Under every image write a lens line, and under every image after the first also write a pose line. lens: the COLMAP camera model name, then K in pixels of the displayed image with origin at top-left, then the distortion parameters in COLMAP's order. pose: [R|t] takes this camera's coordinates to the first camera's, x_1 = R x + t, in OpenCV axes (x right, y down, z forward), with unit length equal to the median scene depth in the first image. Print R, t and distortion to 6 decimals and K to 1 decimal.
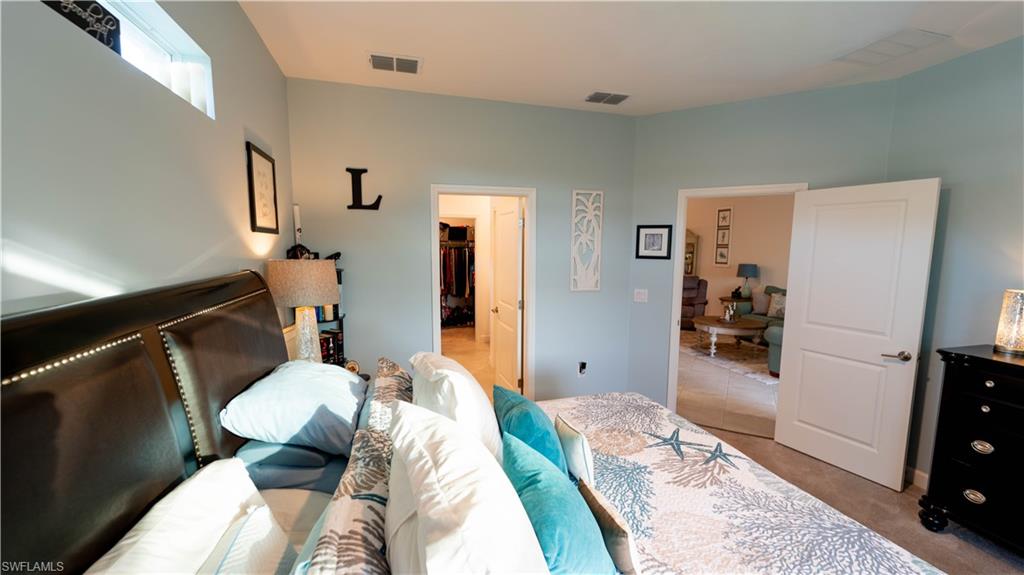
lens RADIAL K [[416.2, 0, 512.8], [0, 416.2, 291.5], [0, 0, 1]] dist [-0.002088, -0.000015]
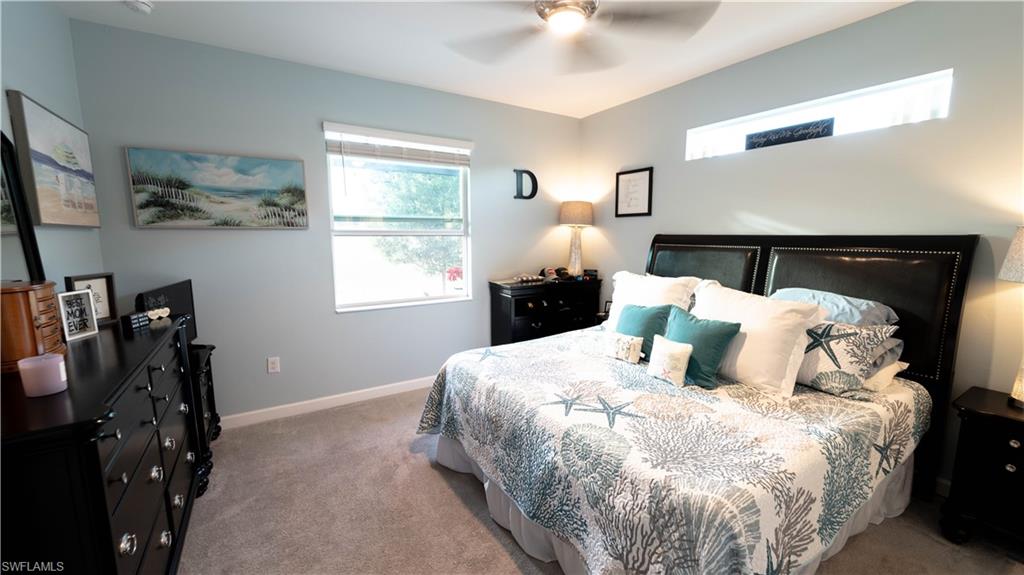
lens RADIAL K [[416.2, 0, 512.8], [0, 416.2, 291.5], [0, 0, 1]] dist [-0.002088, -0.000015]
pose [[-0.962493, 0.030761, -0.269558, 0.855373], [-0.035820, 0.970447, 0.238643, -0.126778], [0.268933, 0.239348, -0.932946, 1.771802]]
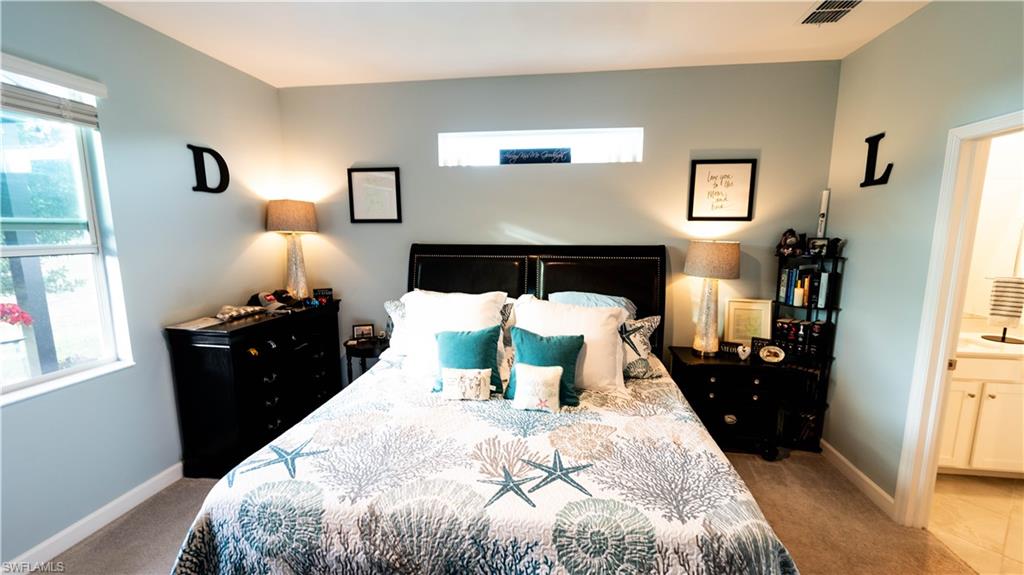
lens RADIAL K [[412.8, 0, 525.6], [0, 412.8, 292.8], [0, 0, 1]] dist [0.001279, 0.000086]
pose [[-0.406525, 0.130253, -0.904307, 1.087669], [-0.103447, 0.976858, 0.187207, -0.120380], [0.907764, 0.169653, -0.383643, 1.191092]]
